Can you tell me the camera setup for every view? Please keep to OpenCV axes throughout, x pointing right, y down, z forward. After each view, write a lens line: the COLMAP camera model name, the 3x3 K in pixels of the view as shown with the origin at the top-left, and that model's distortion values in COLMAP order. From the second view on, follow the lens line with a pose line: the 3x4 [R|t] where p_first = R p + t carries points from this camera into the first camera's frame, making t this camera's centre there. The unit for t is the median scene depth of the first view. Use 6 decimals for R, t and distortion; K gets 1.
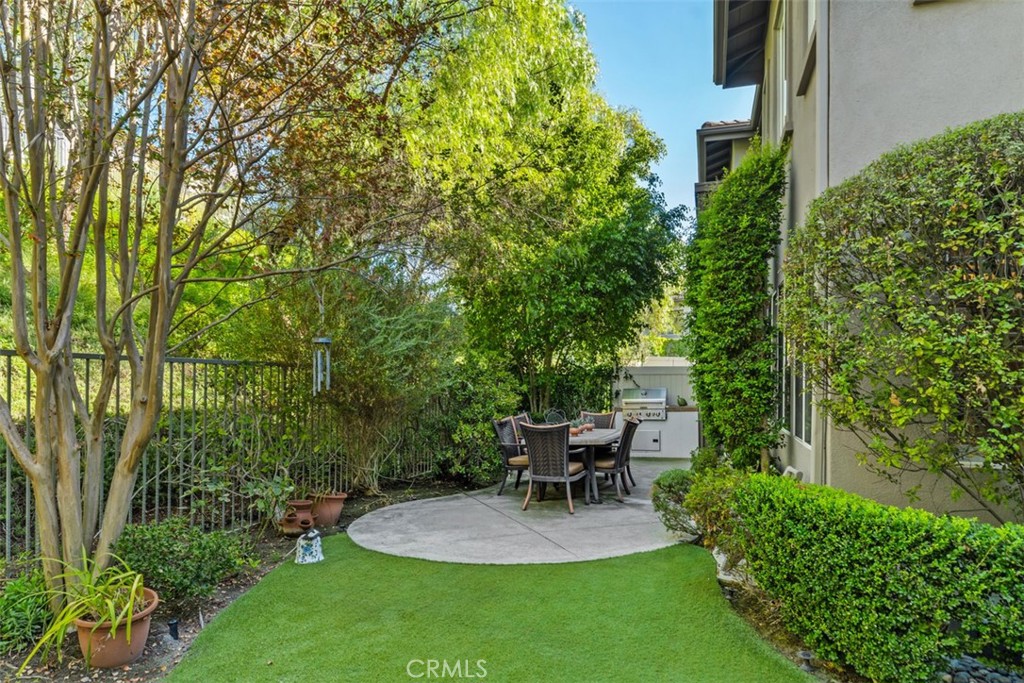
lens RADIAL K [[610.4, 0, 514.9], [0, 610.4, 374.5], [0, 0, 1]] dist [0.001493, -0.000425]
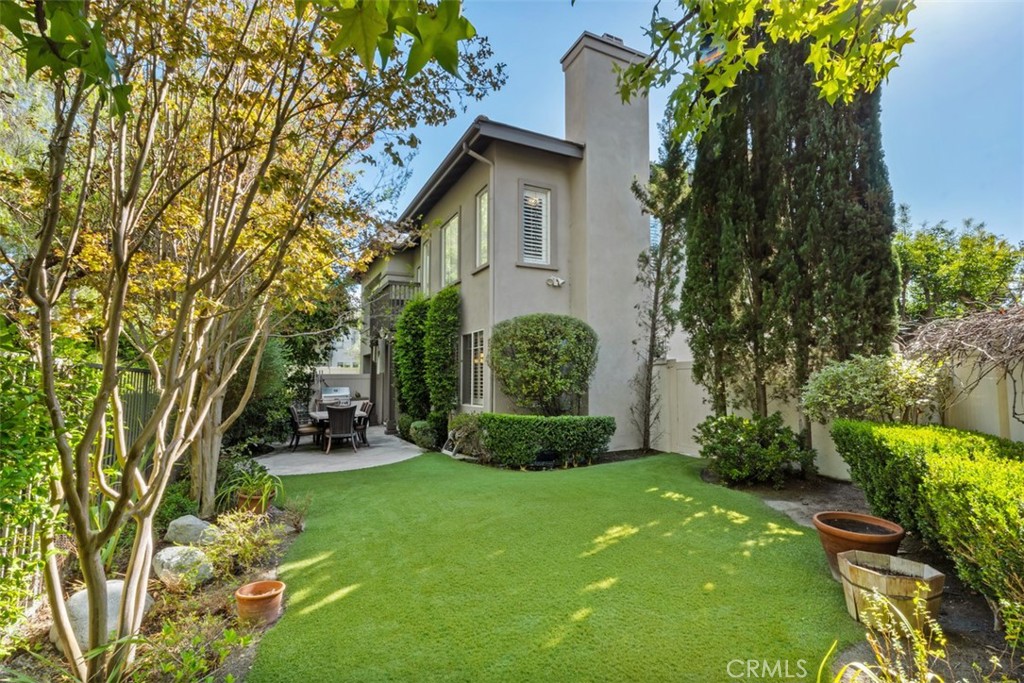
lens RADIAL K [[470.2, 0, 512.0], [0, 470.2, 341.5], [0, 0, 1]] dist [0.001693, 0.000060]
pose [[0.703329, 0.050741, 0.709051, -0.784405], [0.003405, 0.997197, -0.074739, -0.009762], [-0.710856, 0.054980, 0.701185, -0.507469]]
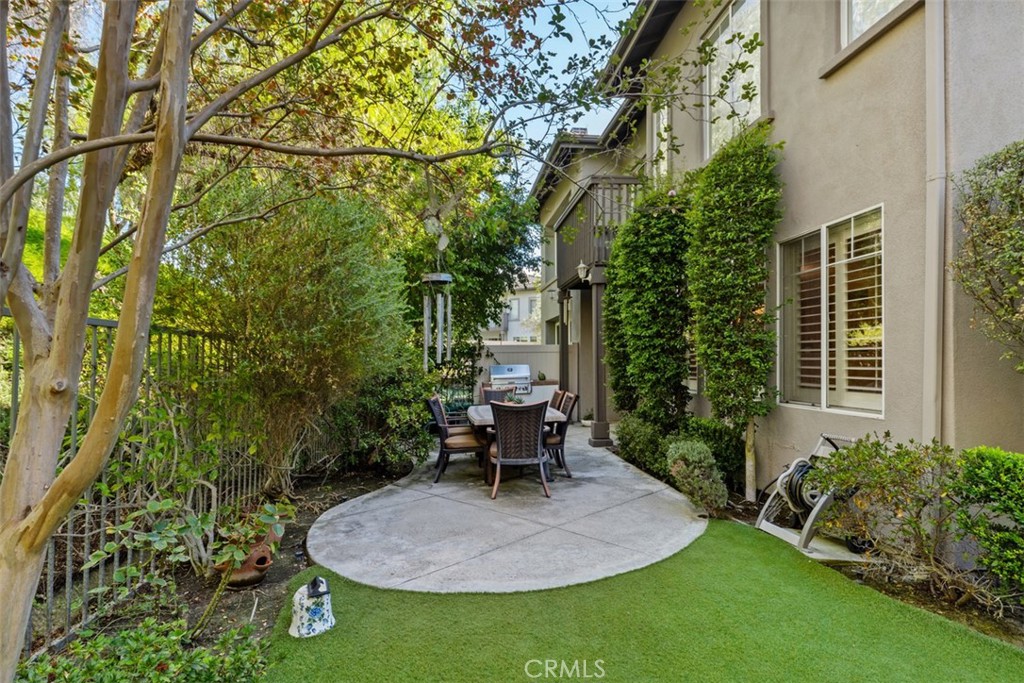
lens RADIAL K [[504.1, 0, 505.2], [0, 504.1, 348.4], [0, 0, 1]] dist [-0.001828, -0.000126]
pose [[0.914371, 0.000770, 0.404876, -0.348454], [0.006339, 0.999848, -0.016218, 0.016358], [-0.404827, 0.017396, 0.914228, 0.398775]]
